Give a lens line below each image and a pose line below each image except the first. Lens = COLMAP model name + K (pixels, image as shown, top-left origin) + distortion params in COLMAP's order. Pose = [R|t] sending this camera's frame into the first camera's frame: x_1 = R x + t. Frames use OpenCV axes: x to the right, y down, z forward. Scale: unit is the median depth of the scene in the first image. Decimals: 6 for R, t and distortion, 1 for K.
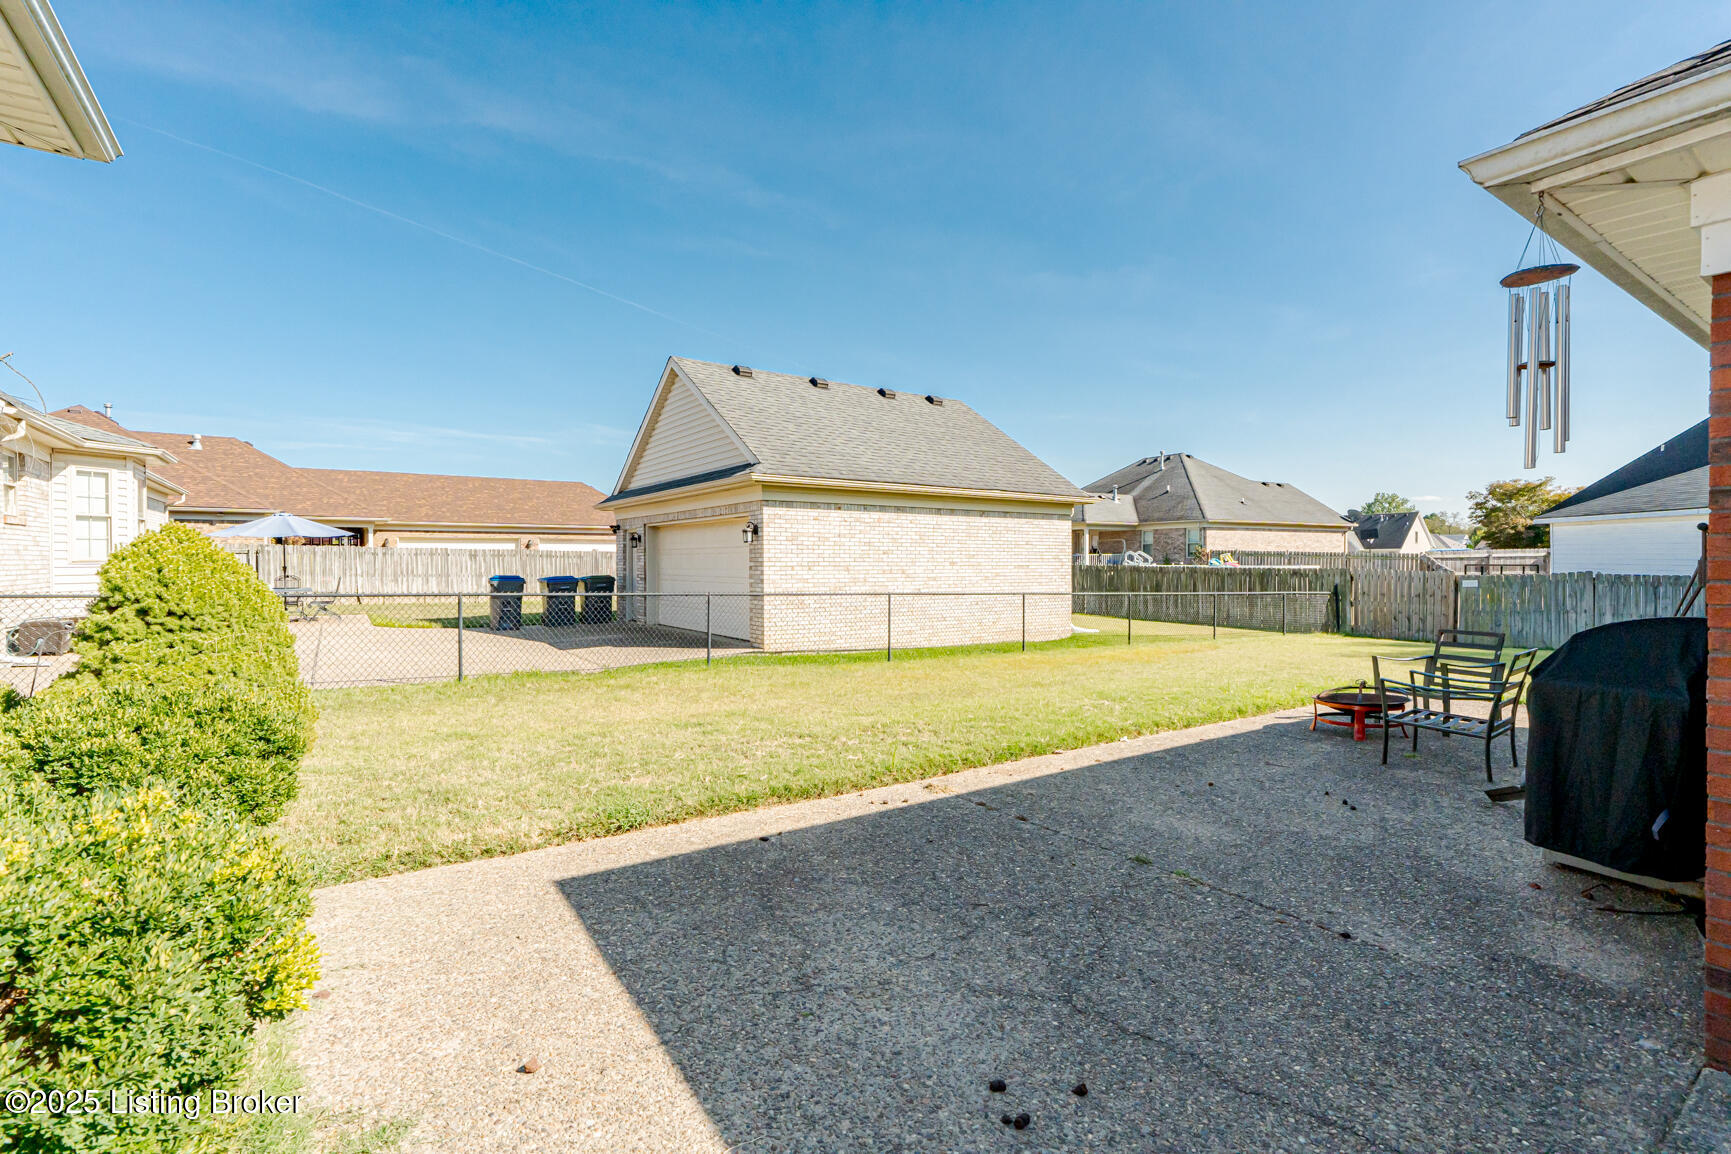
lens RADIAL K [[780.9, 0, 867.1], [0, 780.9, 567.7], [0, 0, 1]] dist [-0.005262, 0.000589]
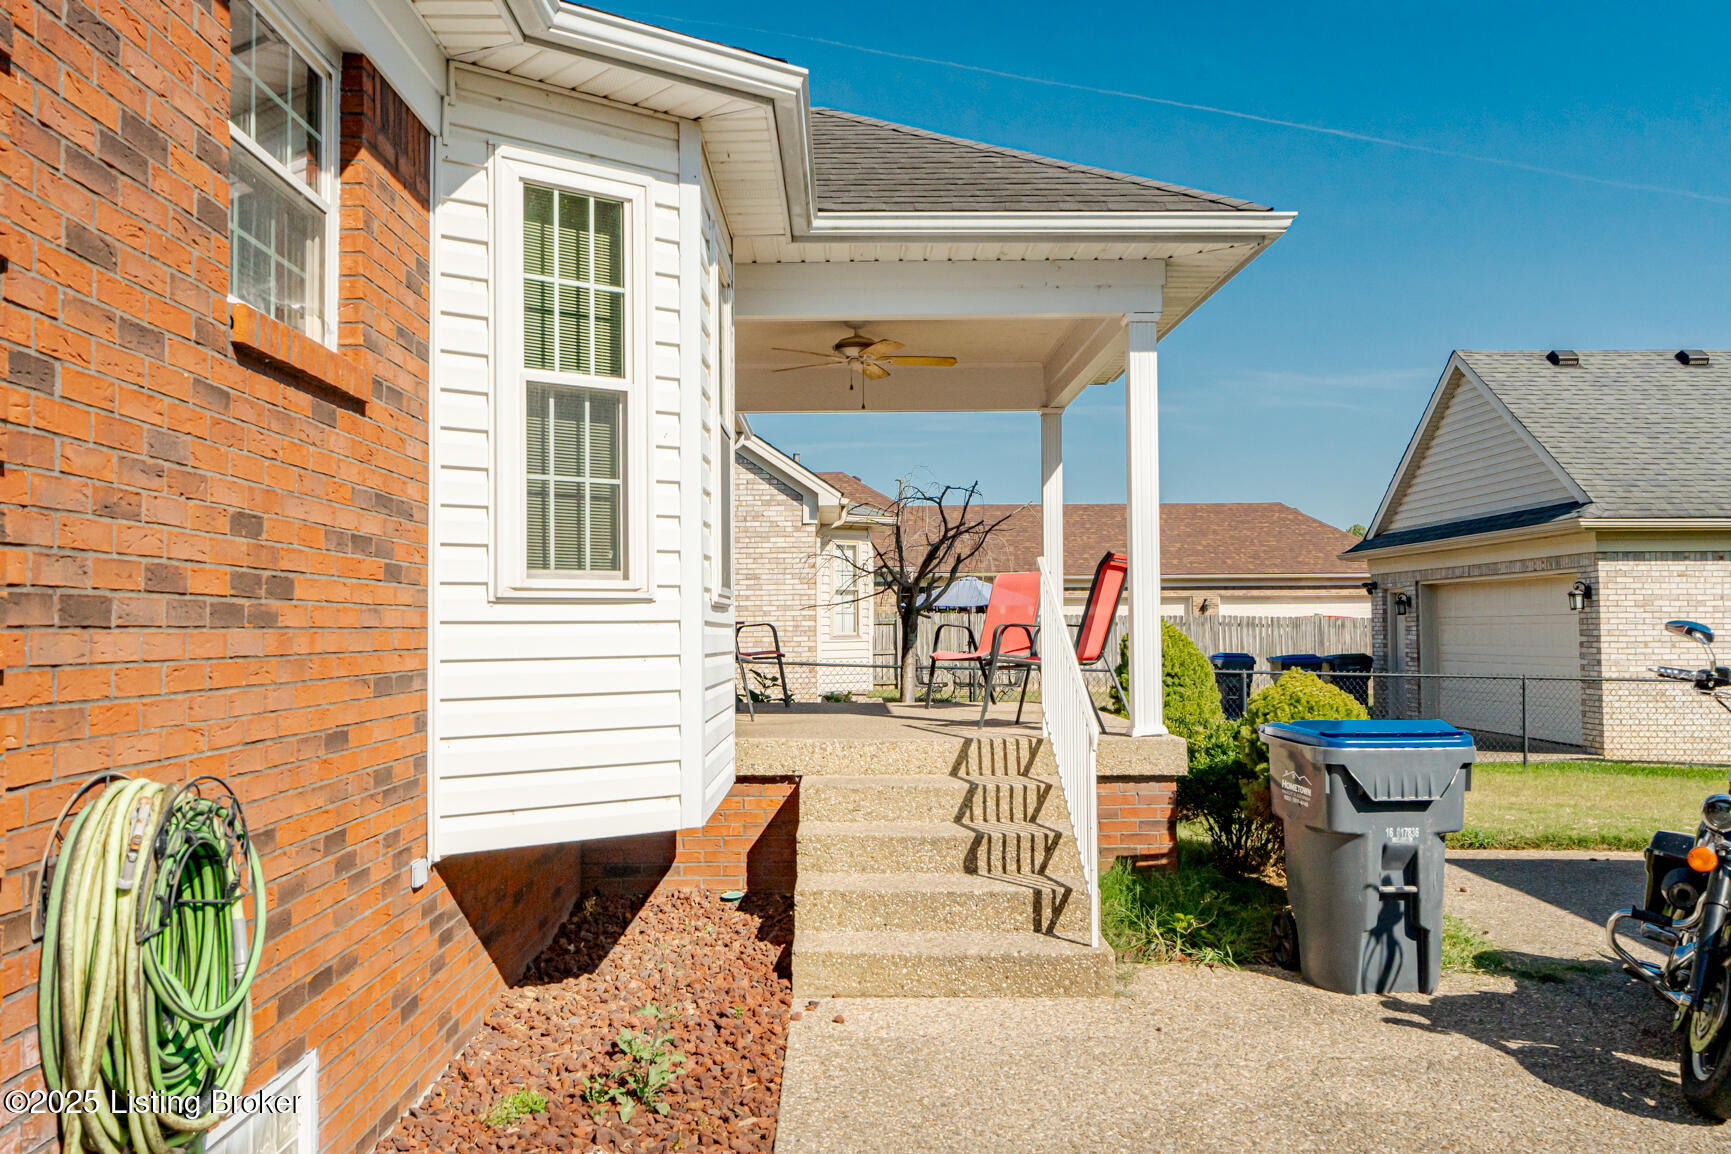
lens RADIAL K [[1513.6, 0, 865.0], [0, 1513.6, 565.1], [0, 0, 1]] dist [0.014002, -0.001824]
pose [[0.829851, -0.027155, -0.557324, 0.079596], [-0.000818, 0.998755, -0.049882, -0.002124], [0.557984, 0.041851, 0.828795, -0.500703]]
